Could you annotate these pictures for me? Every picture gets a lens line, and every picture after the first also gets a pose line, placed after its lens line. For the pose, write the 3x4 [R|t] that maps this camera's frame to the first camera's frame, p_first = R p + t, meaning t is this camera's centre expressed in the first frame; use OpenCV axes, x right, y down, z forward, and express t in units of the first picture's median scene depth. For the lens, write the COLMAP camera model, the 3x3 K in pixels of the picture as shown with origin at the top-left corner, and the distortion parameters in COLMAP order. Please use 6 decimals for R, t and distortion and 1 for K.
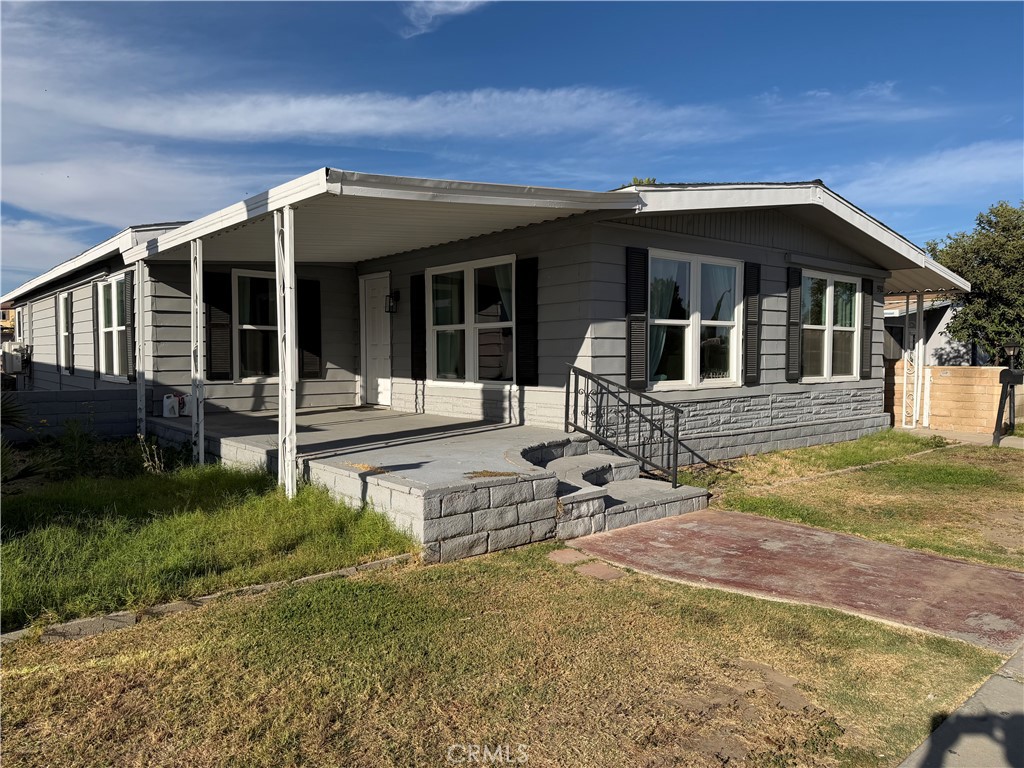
lens RADIAL K [[725.7, 0, 510.5], [0, 725.7, 392.2], [0, 0, 1]] dist [0.022216, -0.015815]
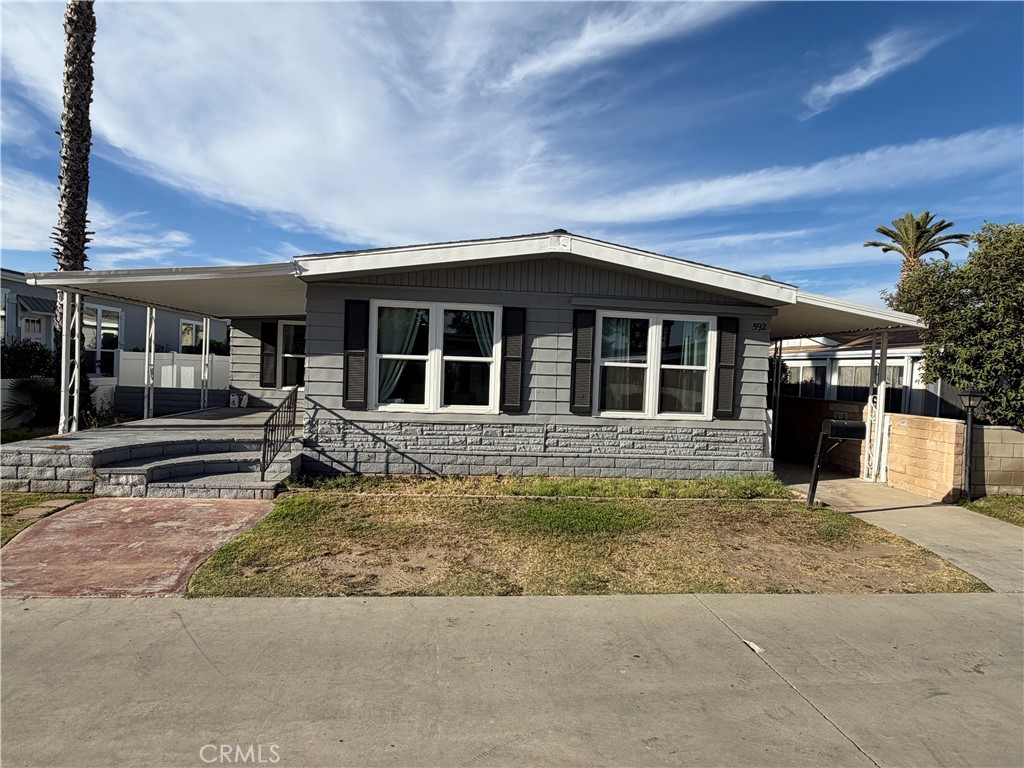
lens RADIAL K [[557.7, 0, 514.2], [0, 557.7, 377.6], [0, 0, 1]] dist [-0.006275, 0.003407]
pose [[0.826532, 0.038789, -0.561552, 0.871058], [-0.066651, 0.997349, -0.029211, -0.043669], [0.558930, 0.061572, 0.826925, 0.297886]]
